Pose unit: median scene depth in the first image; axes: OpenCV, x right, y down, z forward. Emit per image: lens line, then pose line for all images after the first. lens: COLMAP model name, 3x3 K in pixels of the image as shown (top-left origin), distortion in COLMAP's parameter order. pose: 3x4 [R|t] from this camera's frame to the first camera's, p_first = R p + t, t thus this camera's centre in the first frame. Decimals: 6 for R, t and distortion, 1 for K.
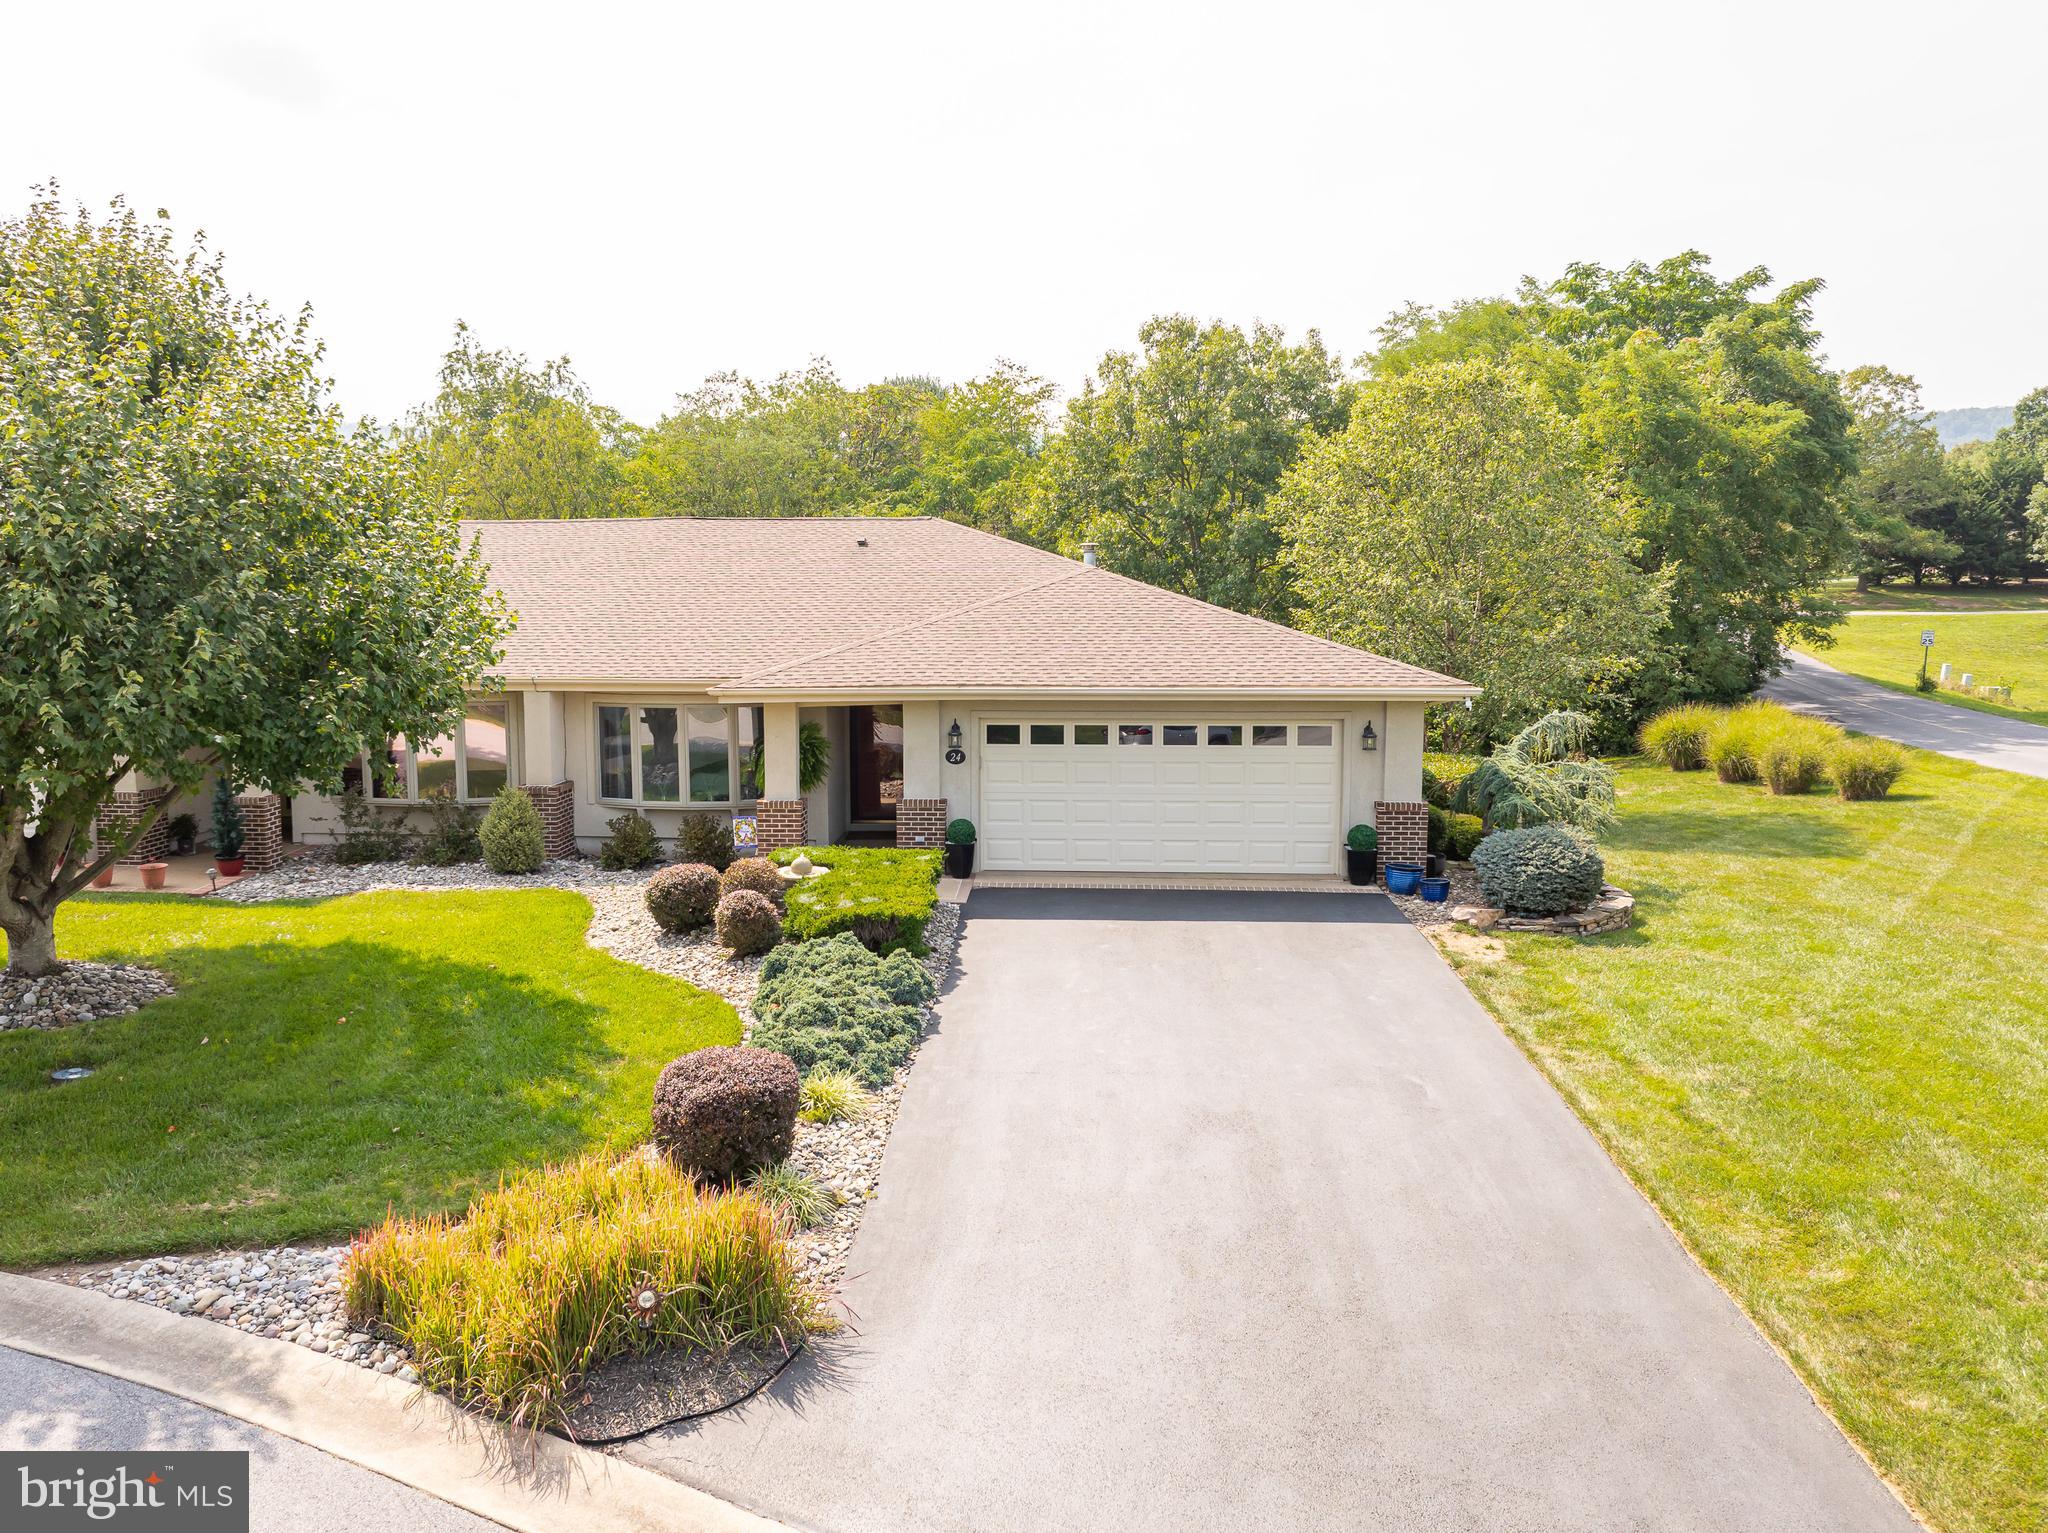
lens RADIAL K [[1517.3, 0, 1000.3], [0, 1517.3, 719.9], [0, 0, 1]] dist [-0.031079, -0.003772]
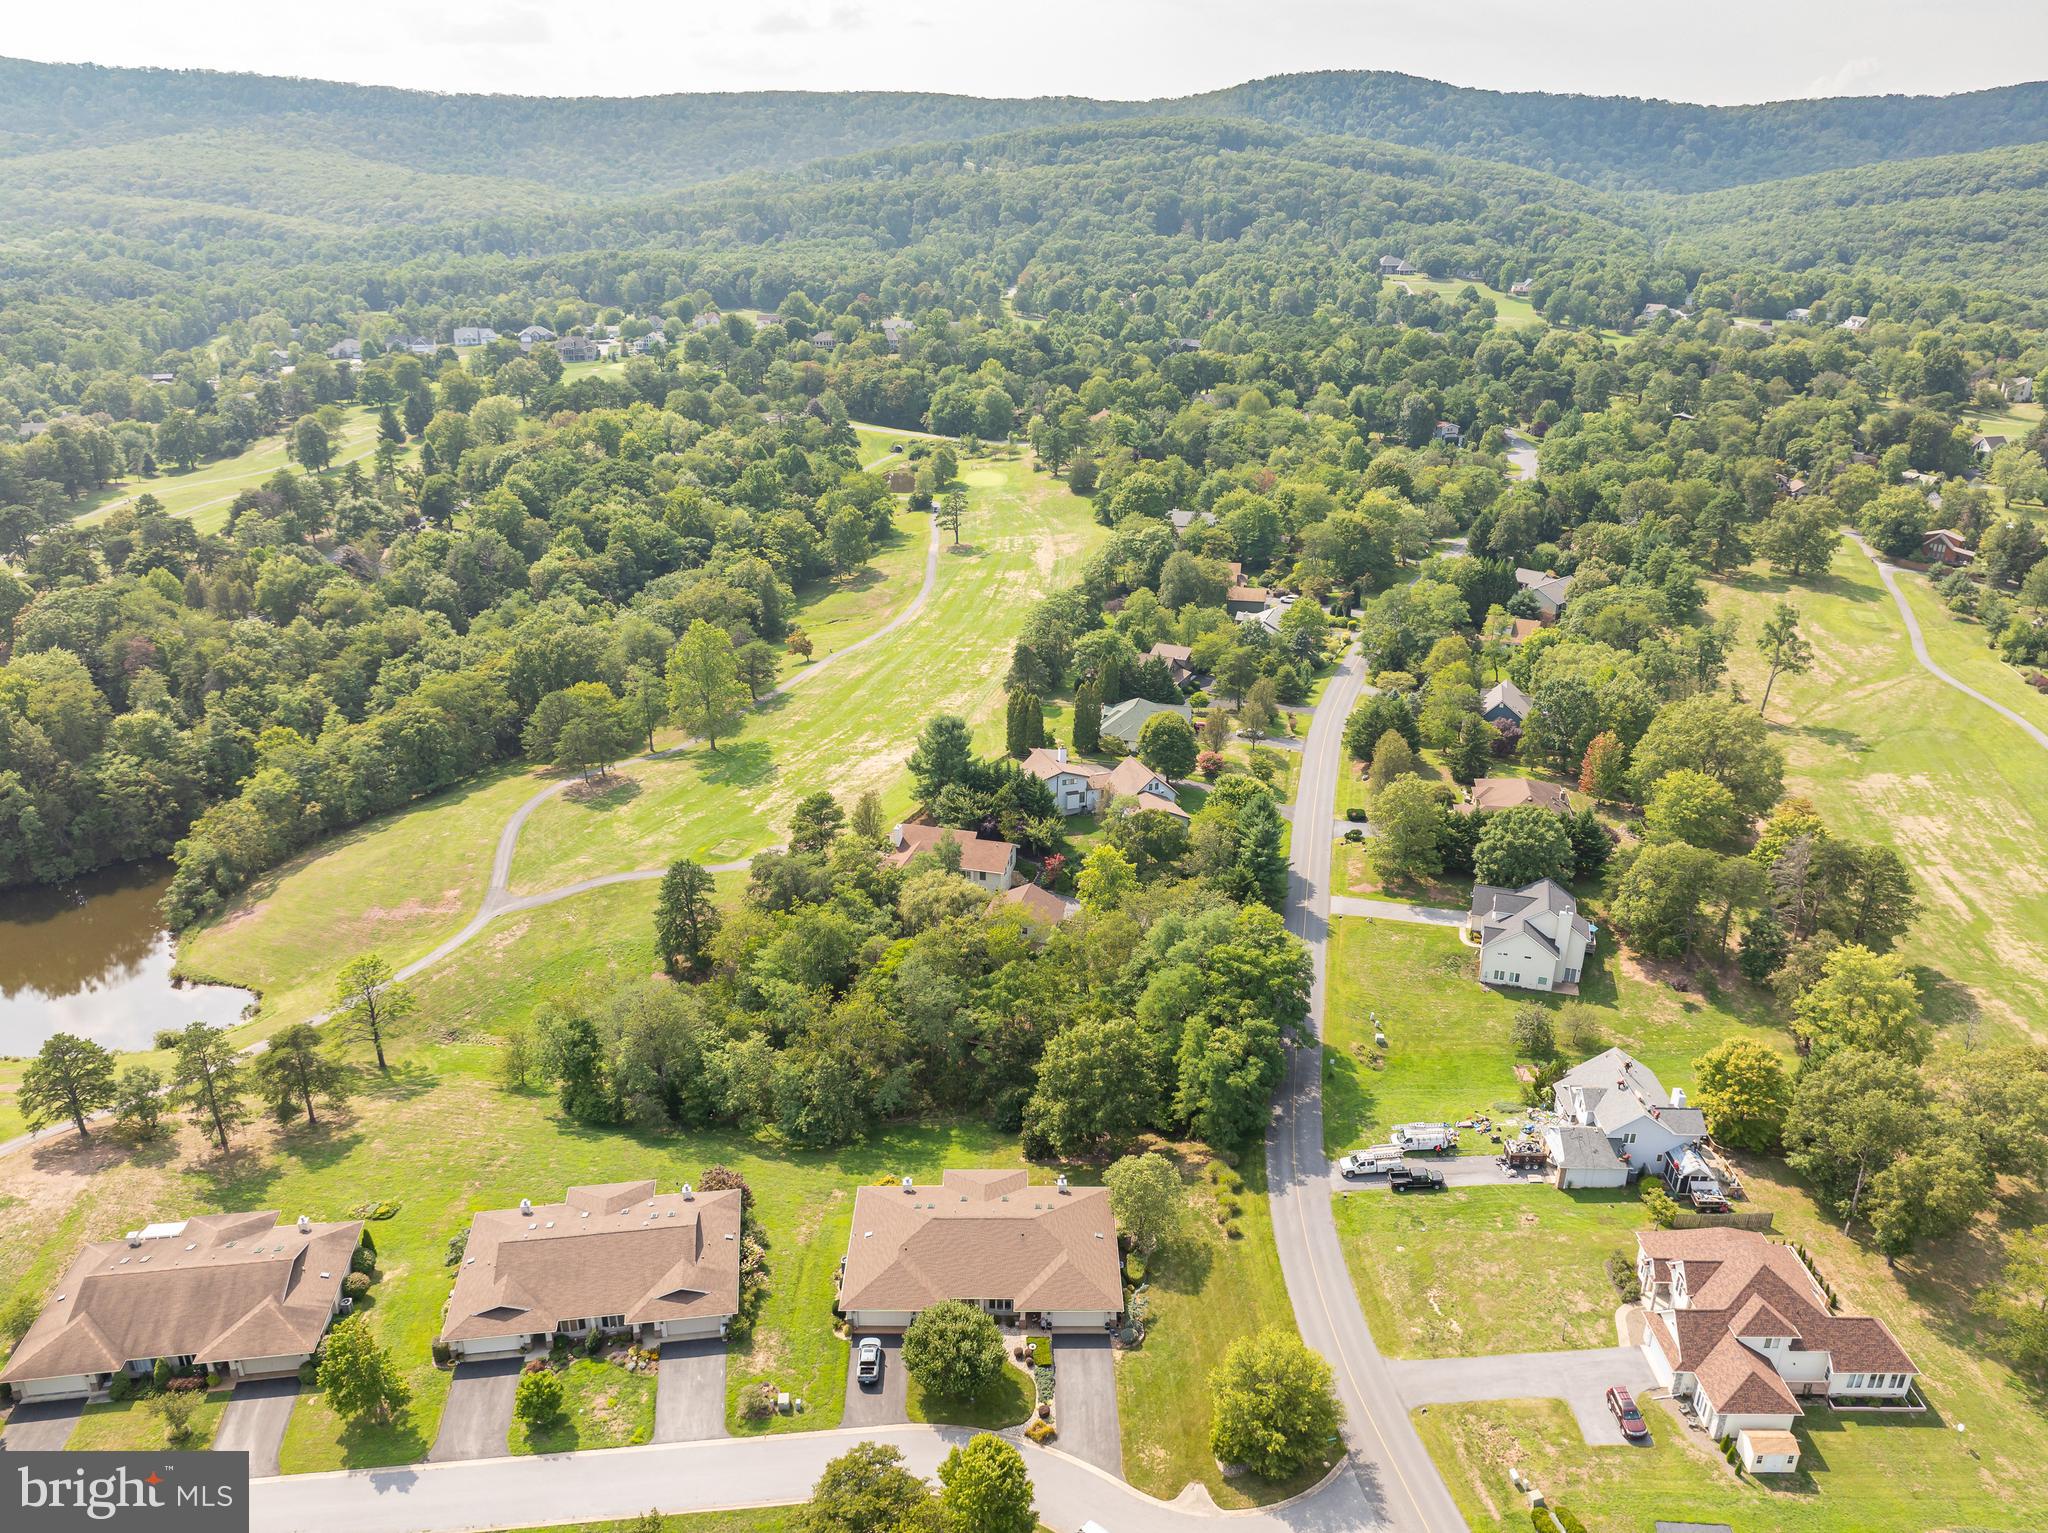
lens RADIAL K [[1452.5, 0, 1027.5], [0, 1452.5, 757.9], [0, 0, 1]] dist [-0.037277, -0.001861]
pose [[0.997002, -0.022406, 0.074057, -0.549694], [0.000873, 0.960346, 0.278810, -4.190591], [-0.077367, -0.277910, 0.957487, -4.514461]]
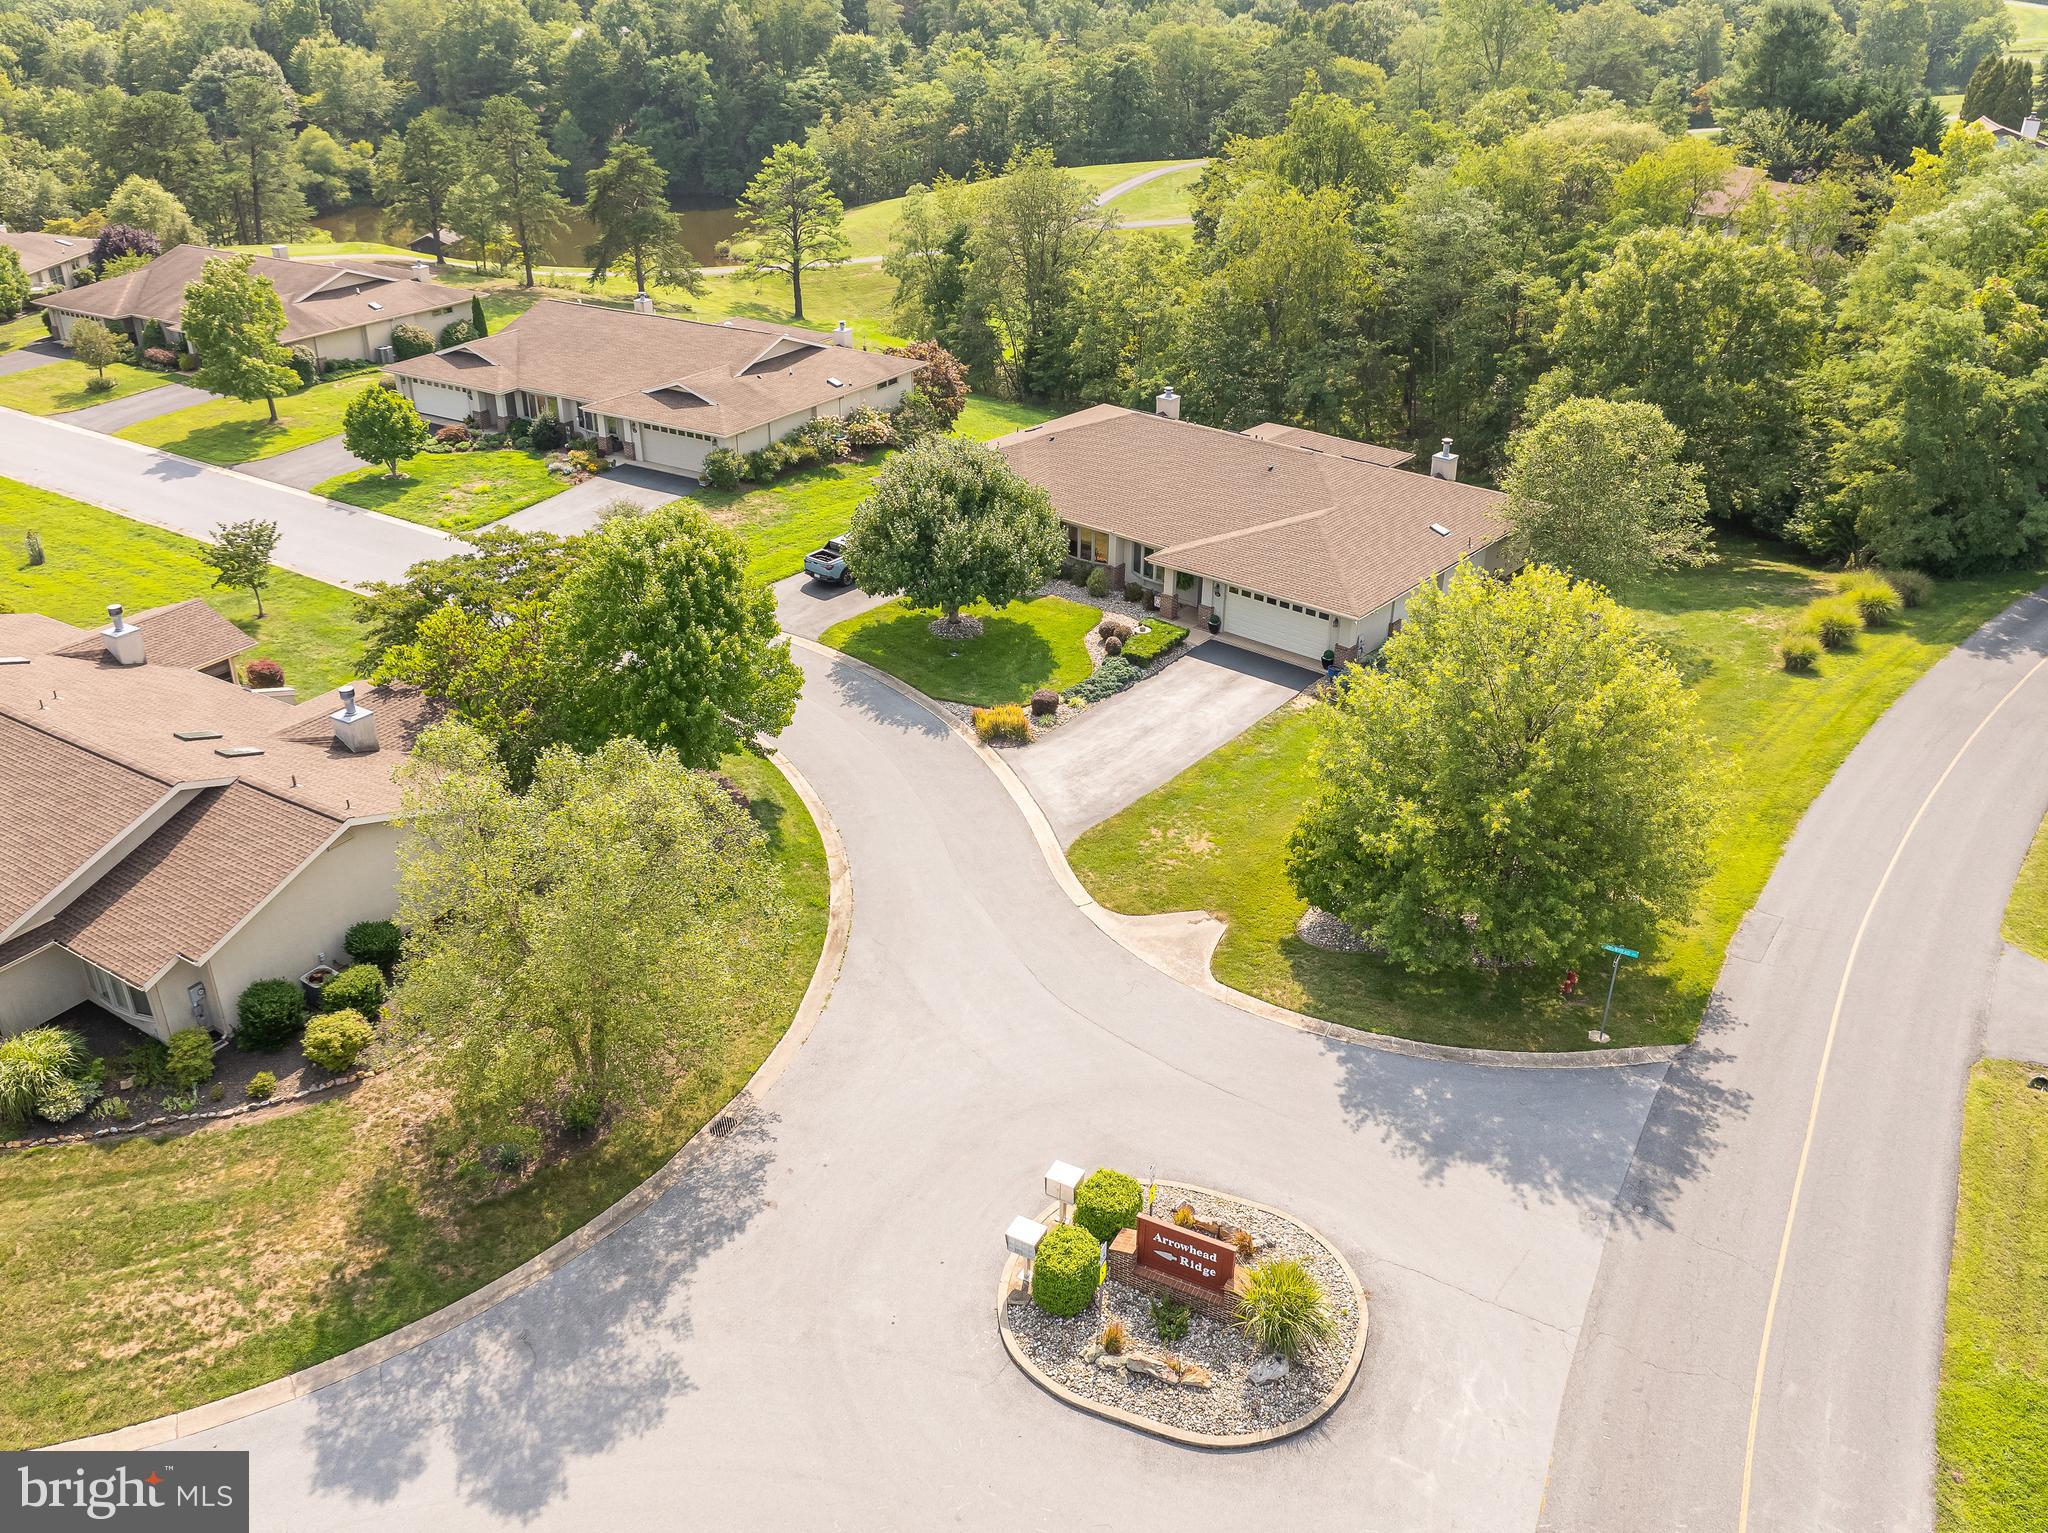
lens RADIAL K [[1603.8, 0, 1024.0], [0, 1603.8, 766.5], [0, 0, 1]] dist [-0.008548, -0.050914]
pose [[0.804150, 0.277087, -0.525895, 1.433912], [-0.057143, 0.916647, 0.395591, -0.898007], [0.591673, -0.288064, 0.752956, -1.715532]]
